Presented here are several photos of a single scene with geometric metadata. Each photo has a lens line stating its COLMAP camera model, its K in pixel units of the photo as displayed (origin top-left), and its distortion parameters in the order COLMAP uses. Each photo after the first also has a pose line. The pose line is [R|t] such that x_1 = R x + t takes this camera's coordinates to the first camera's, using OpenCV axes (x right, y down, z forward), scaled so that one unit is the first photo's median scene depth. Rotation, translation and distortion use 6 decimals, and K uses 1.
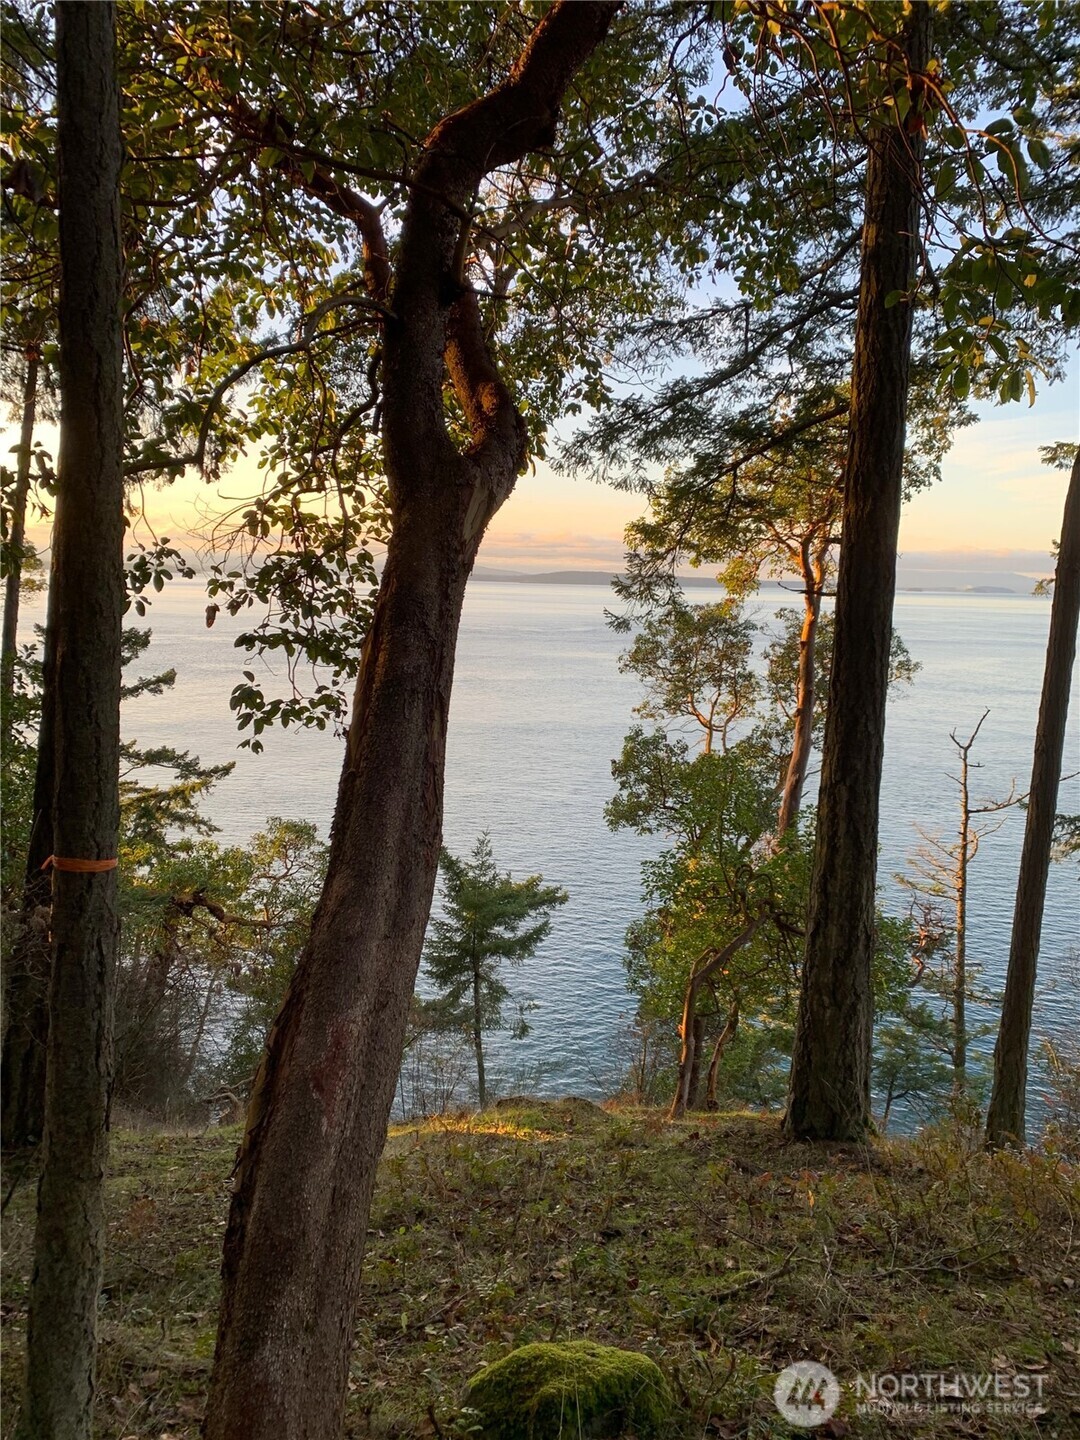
lens RADIAL K [[1092.8, 0, 541.3], [0, 1092.8, 717.5], [0, 0, 1]] dist [0.077628, 0.001545]
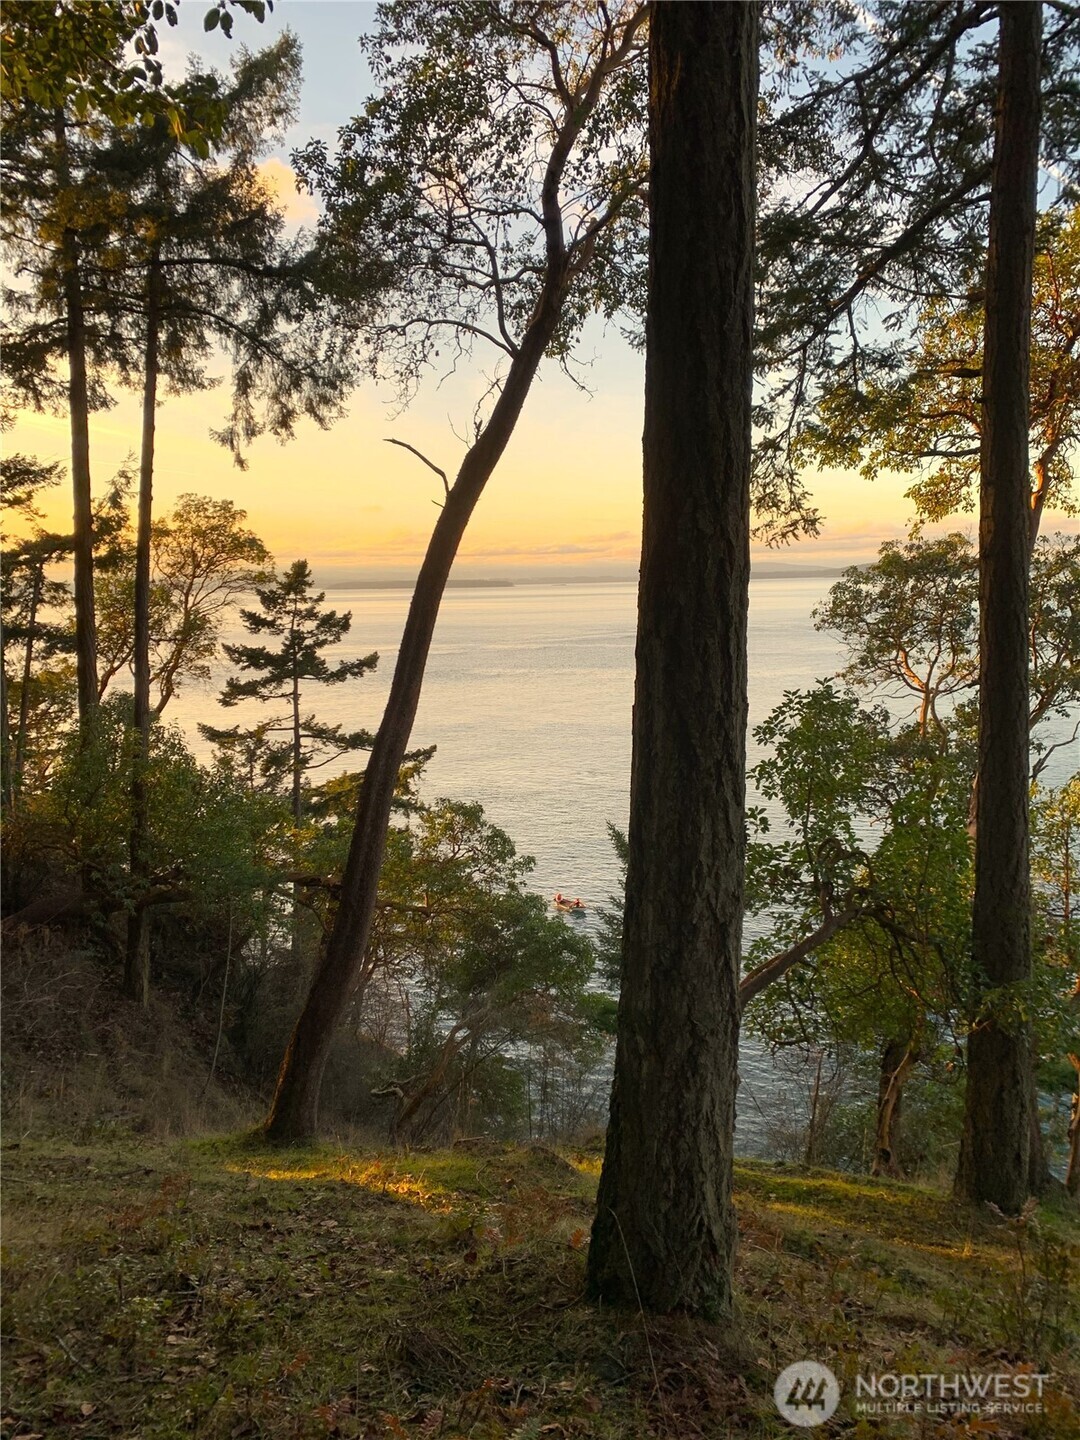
lens RADIAL K [[1092.8, 0, 537.9], [0, 1092.8, 724.3], [0, 0, 1]] dist [0.077628, 0.001545]
pose [[0.963554, -0.012099, -0.267240, 0.093142], [0.013635, 0.999899, 0.003891, 0.026107], [0.267166, -0.007393, 0.963622, 0.123552]]
